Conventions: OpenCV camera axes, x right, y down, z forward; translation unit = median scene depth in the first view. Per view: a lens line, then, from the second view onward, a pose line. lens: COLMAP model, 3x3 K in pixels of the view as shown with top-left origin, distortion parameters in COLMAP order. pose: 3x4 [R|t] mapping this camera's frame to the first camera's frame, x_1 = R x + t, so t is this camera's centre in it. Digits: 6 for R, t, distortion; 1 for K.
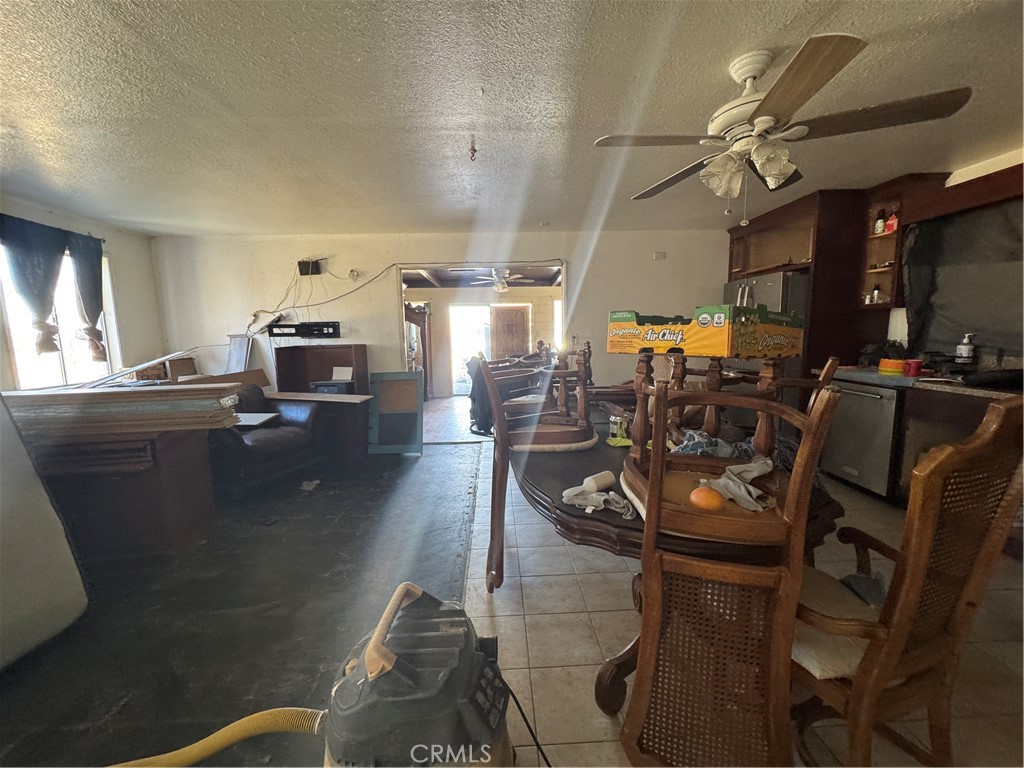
lens RADIAL K [[408.2, 0, 512.0], [0, 408.2, 384.0], [0, 0, 1]] dist [-0.003089, 0.000295]
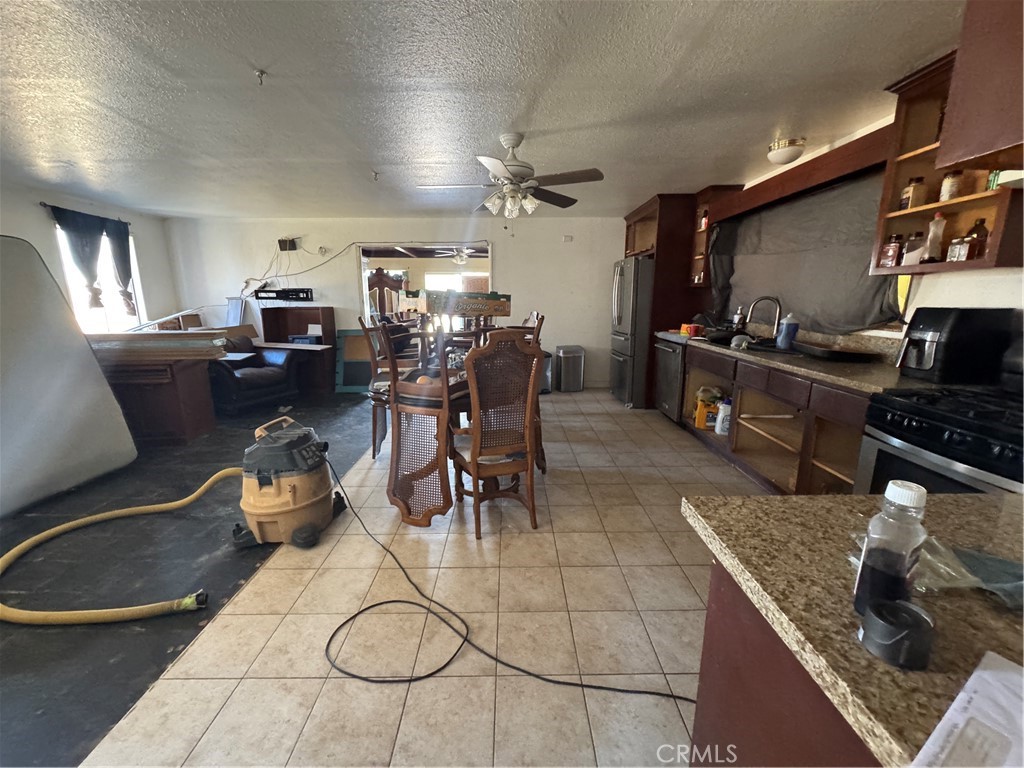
lens RADIAL K [[408.2, 0, 512.0], [0, 408.2, 384.0], [0, 0, 1]] dist [-0.003089, 0.000295]
pose [[0.999263, 0.024936, -0.029200, 0.389057], [-0.022553, 0.996598, 0.079272, 0.046199], [0.031077, -0.078555, 0.996425, -0.429297]]
